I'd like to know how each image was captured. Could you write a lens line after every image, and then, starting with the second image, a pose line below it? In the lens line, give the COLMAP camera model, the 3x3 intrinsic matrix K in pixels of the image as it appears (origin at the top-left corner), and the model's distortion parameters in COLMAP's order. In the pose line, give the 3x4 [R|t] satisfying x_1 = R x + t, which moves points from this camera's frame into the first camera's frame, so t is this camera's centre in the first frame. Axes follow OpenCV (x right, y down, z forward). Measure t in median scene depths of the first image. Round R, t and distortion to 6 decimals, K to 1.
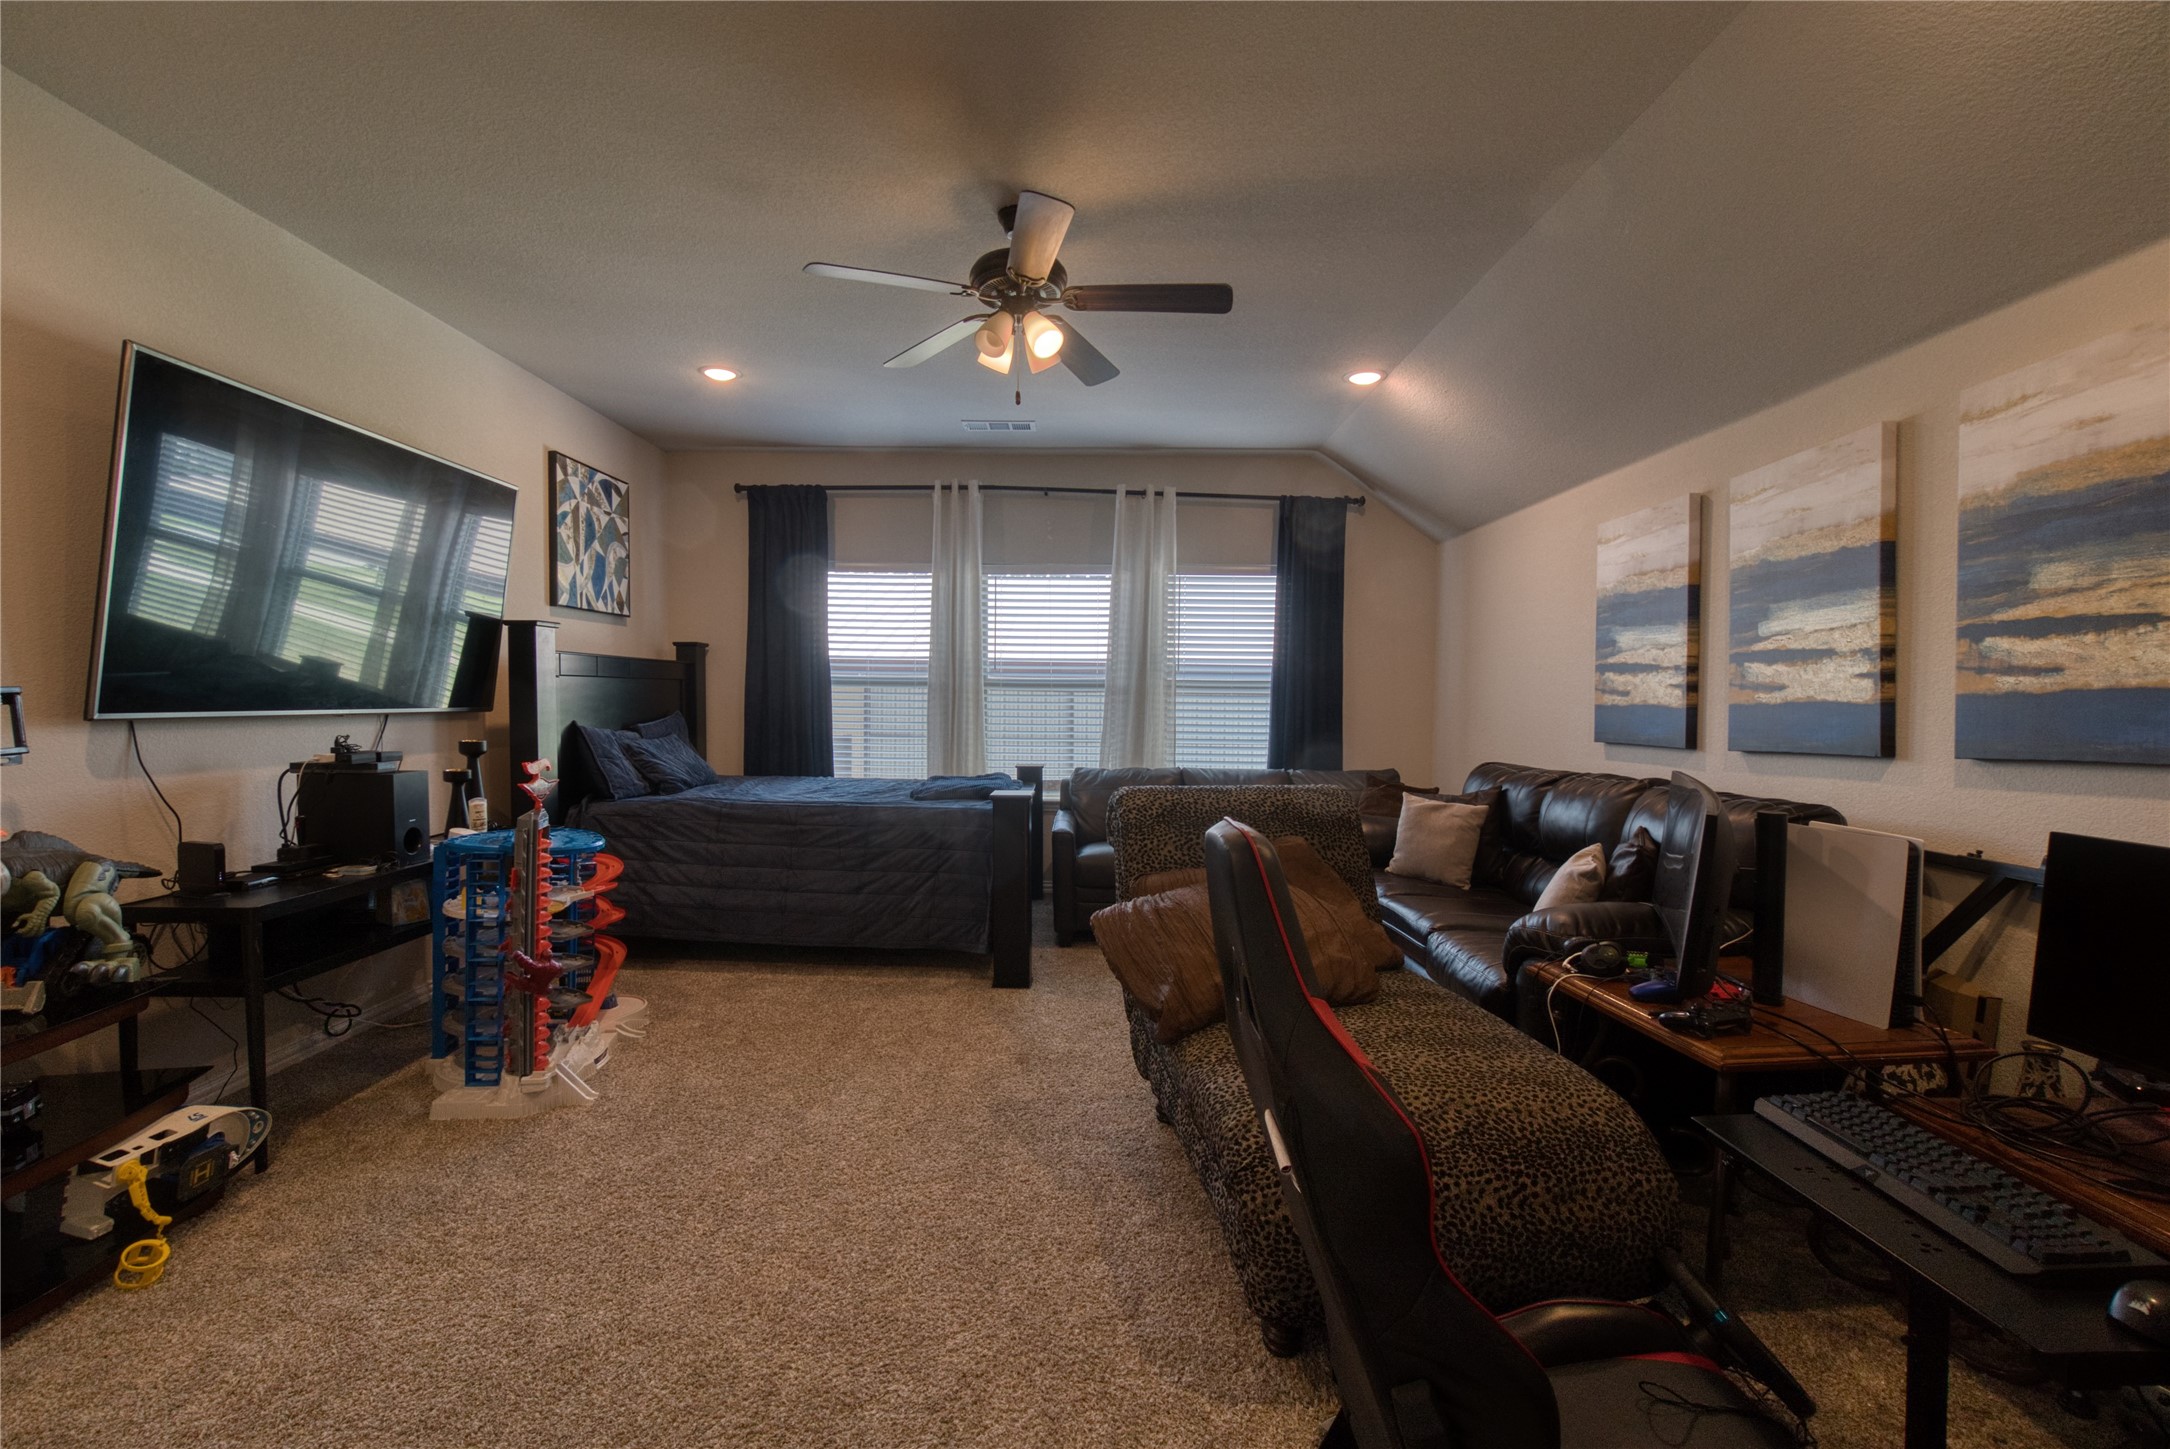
lens RADIAL K [[956.2, 0, 1055.3], [0, 956.2, 725.2], [0, 0, 1]] dist [-0.003907, -0.000307]
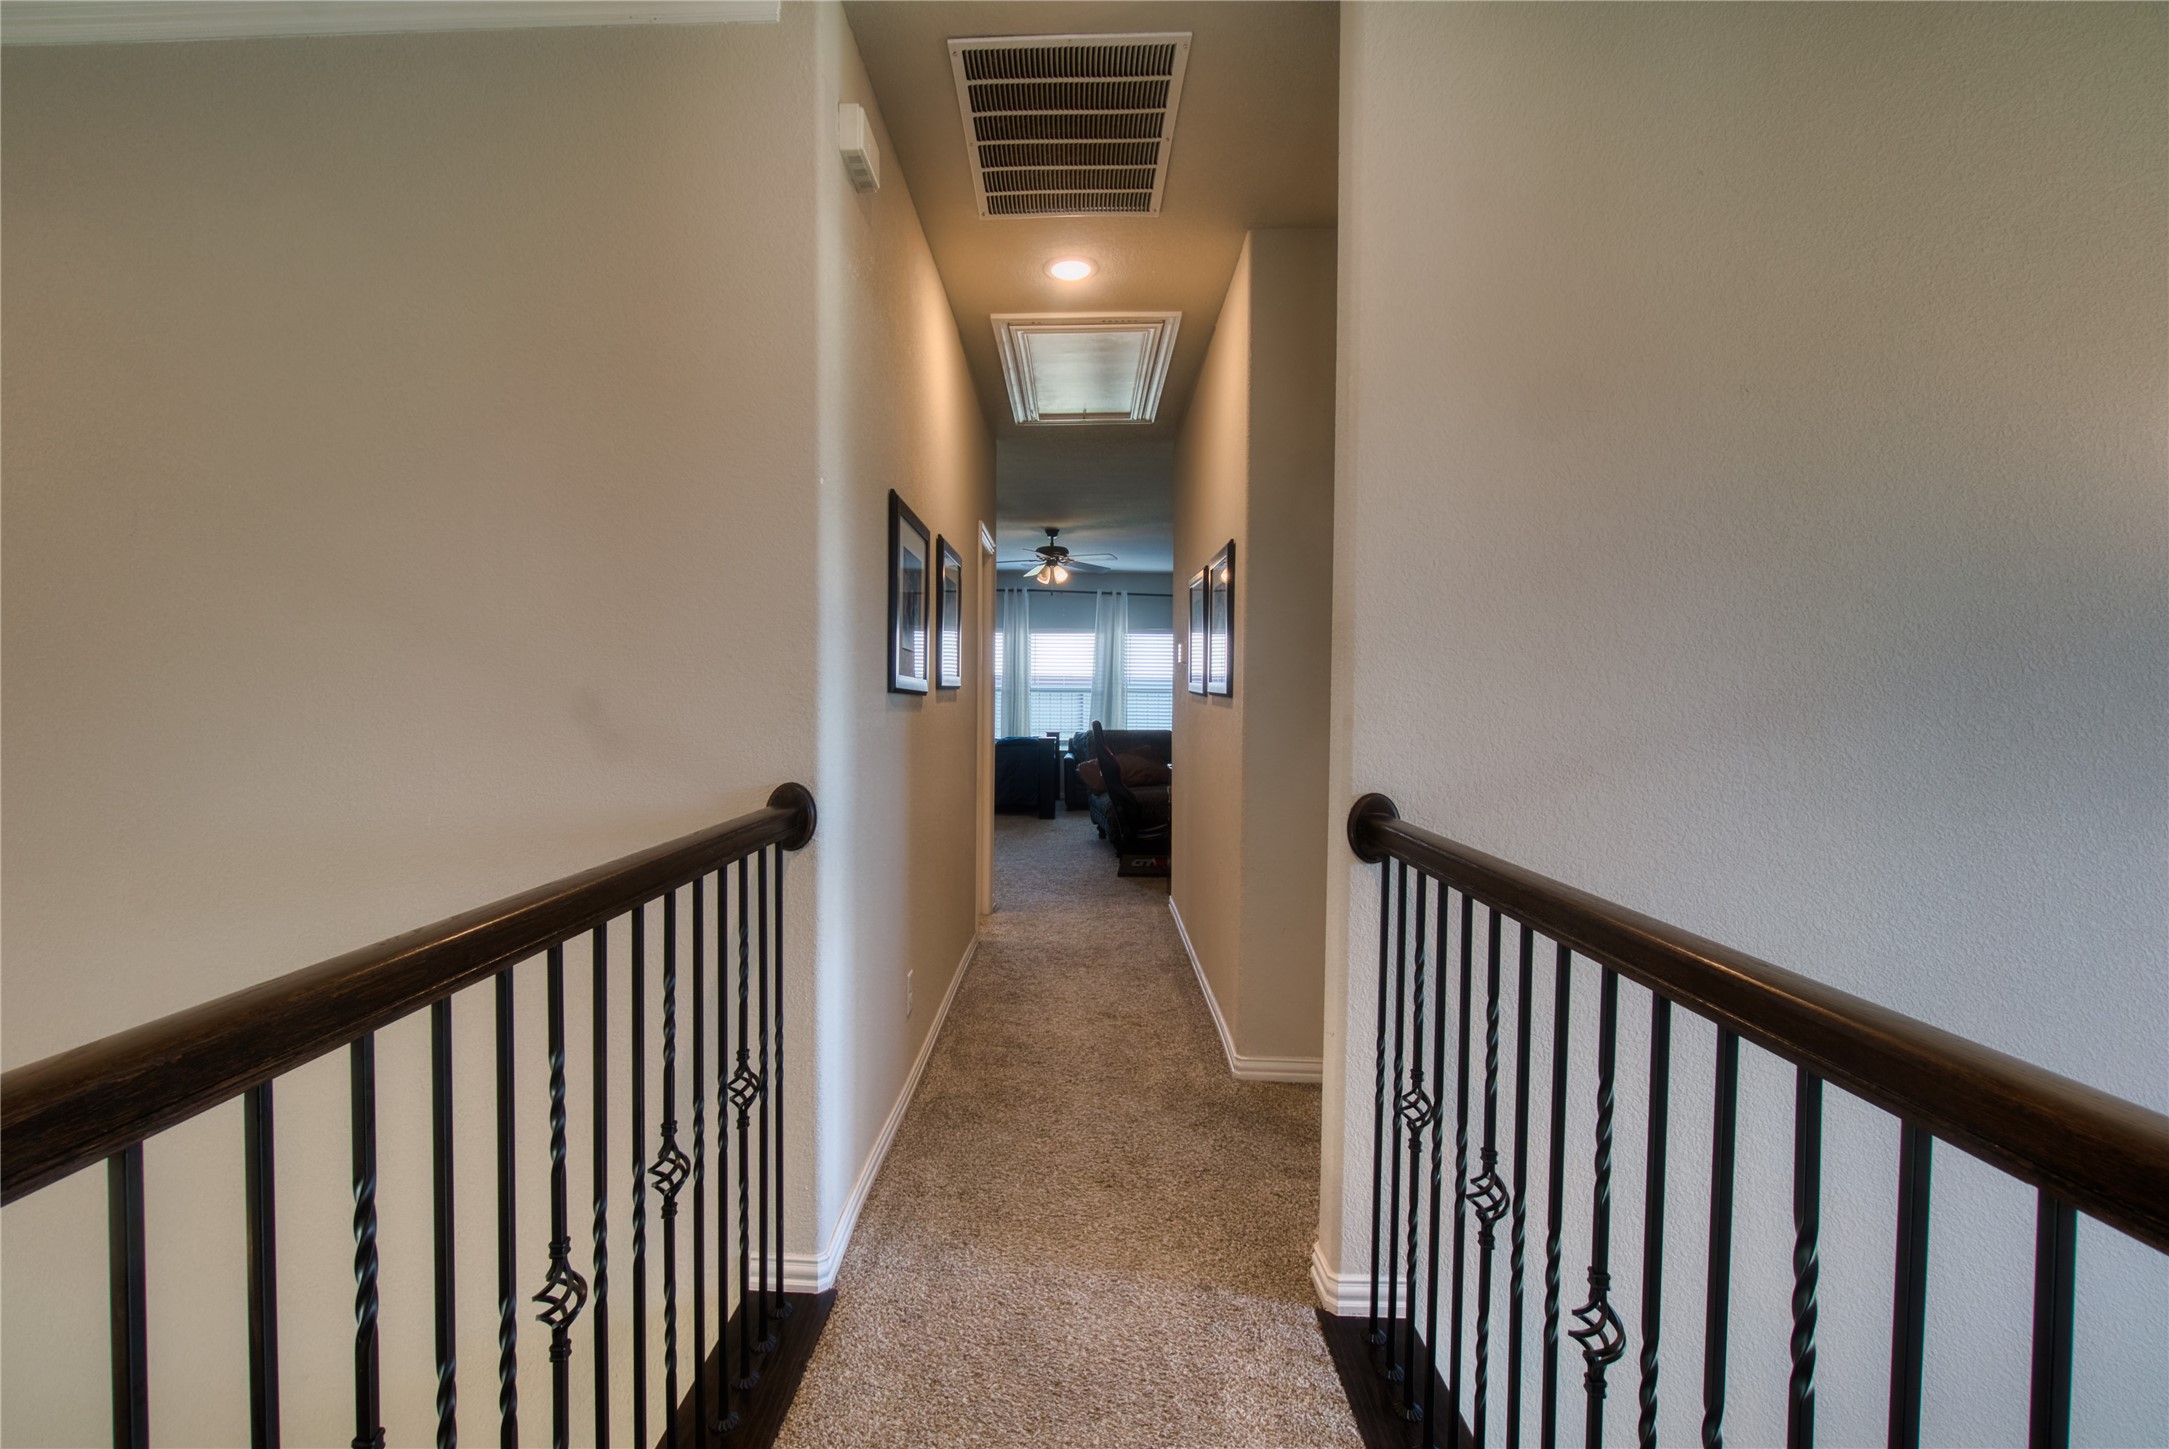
lens RADIAL K [[955.8, 0, 1054.8], [0, 955.8, 725.2], [0, 0, 1]] dist [-0.003907, -0.000307]
pose [[0.999931, 0.001693, -0.011628, -0.000061], [-0.001660, 0.999995, 0.002831, 0.033391], [0.011633, -0.002812, 0.999928, -1.294183]]
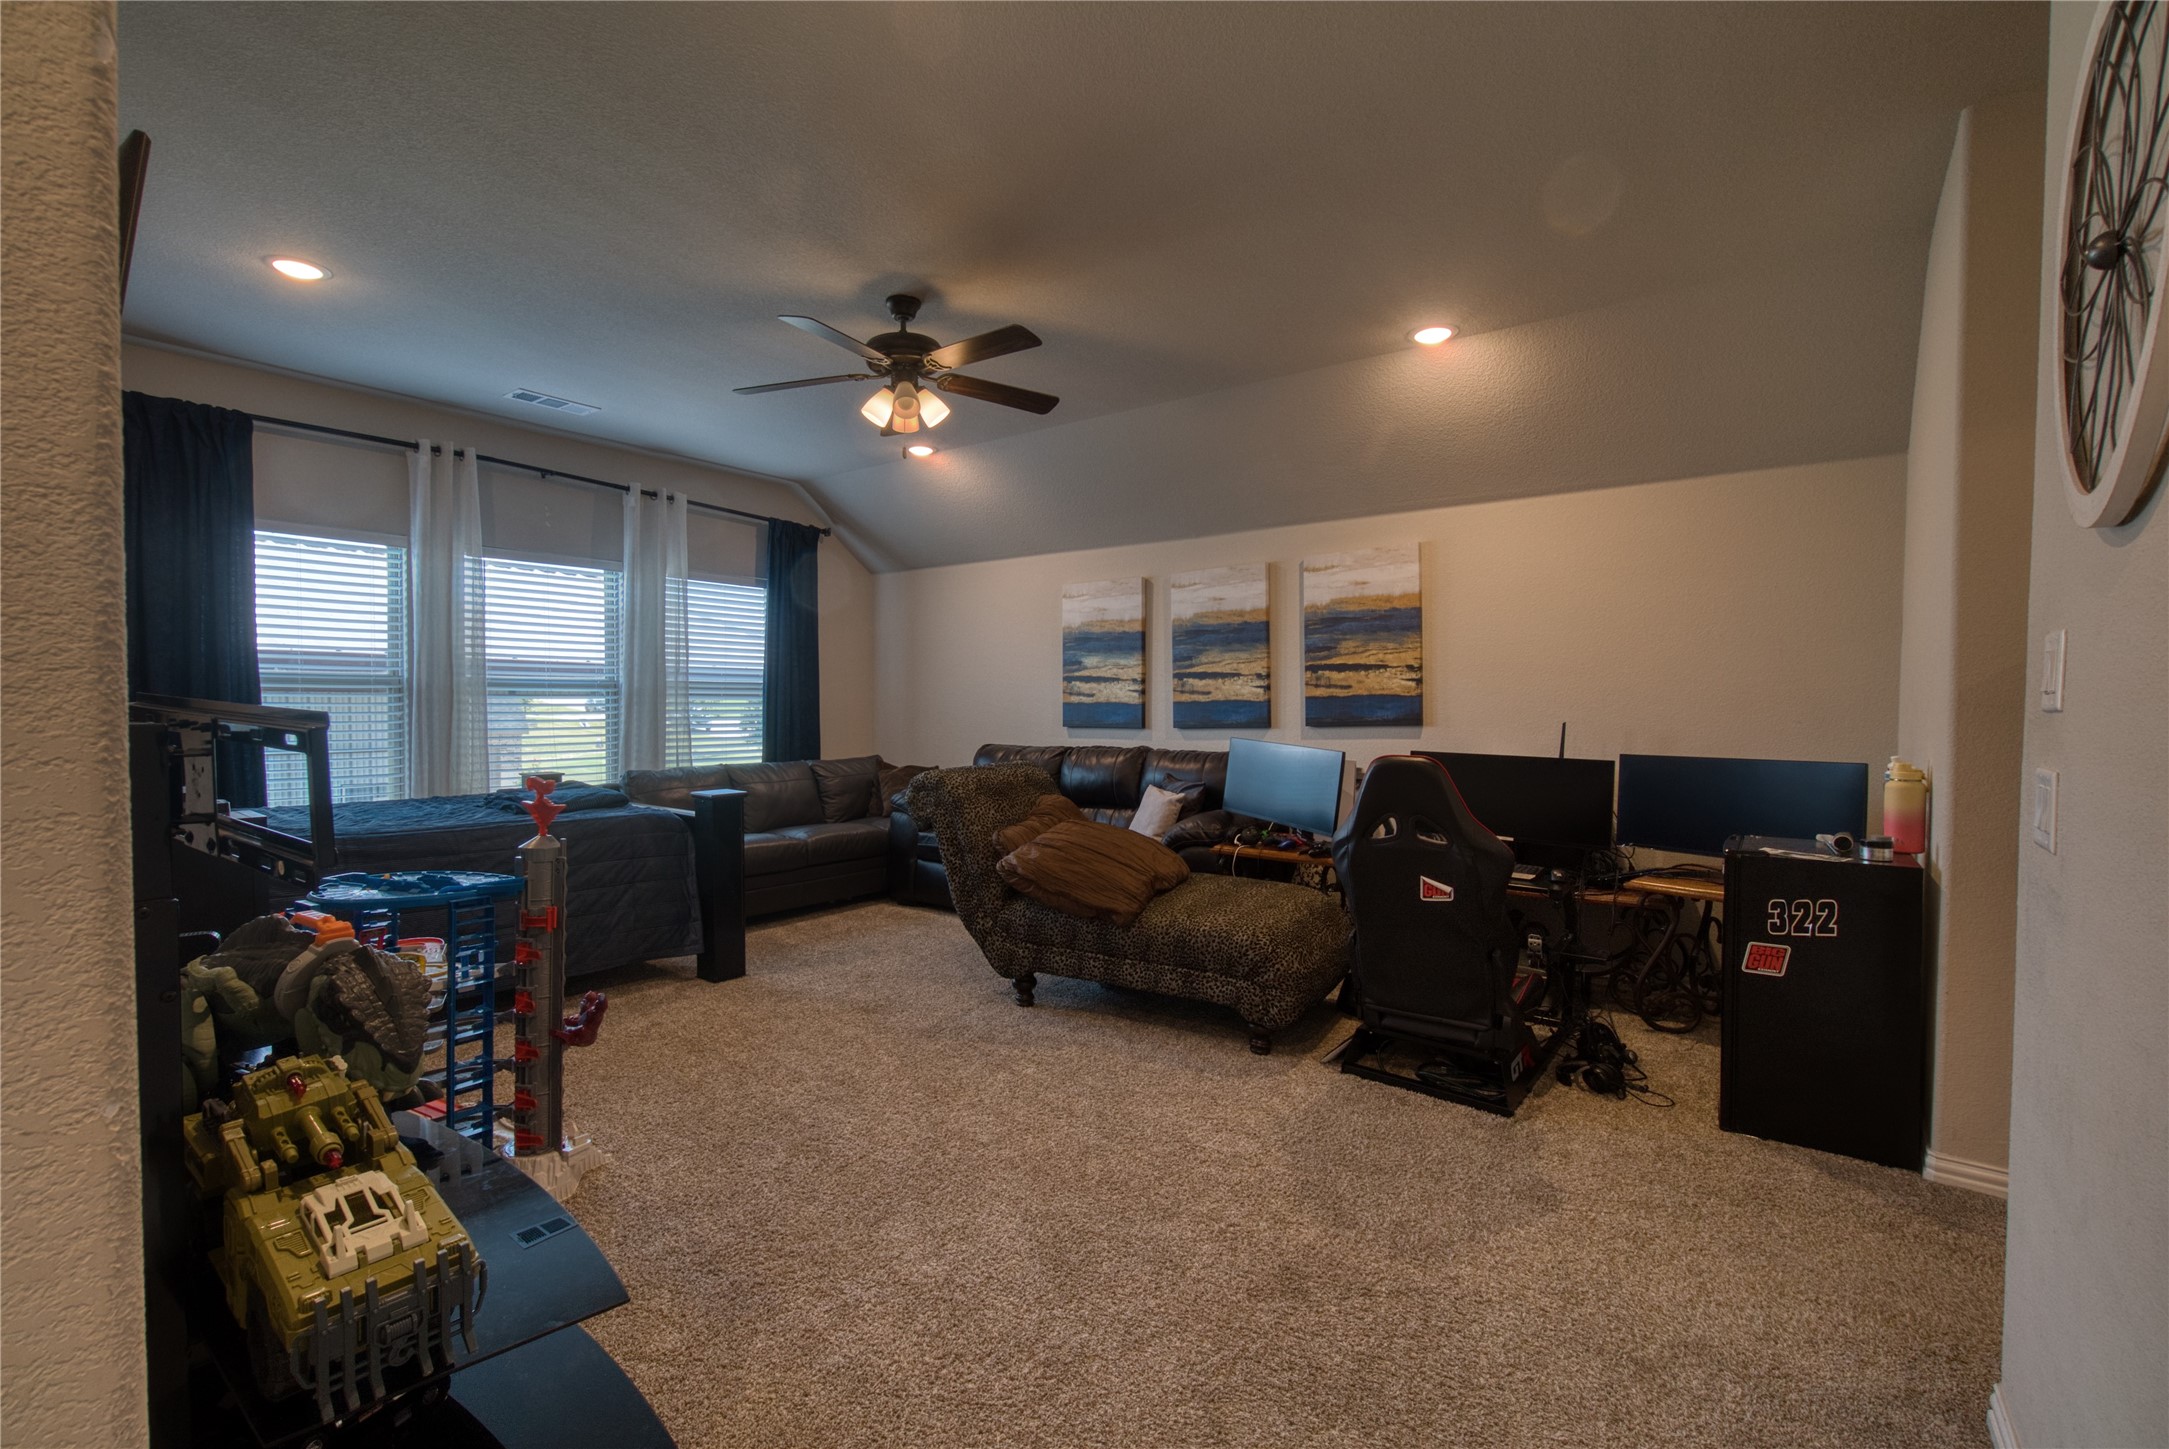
lens RADIAL K [[955.8, 0, 1054.8], [0, 955.8, 725.2], [0, 0, 1]] dist [-0.003907, -0.000307]
pose [[0.599366, -0.027104, 0.800016, -0.615902], [0.023846, 0.999588, 0.016000, -0.008972], [-0.800120, 0.009488, 0.599765, 0.084947]]
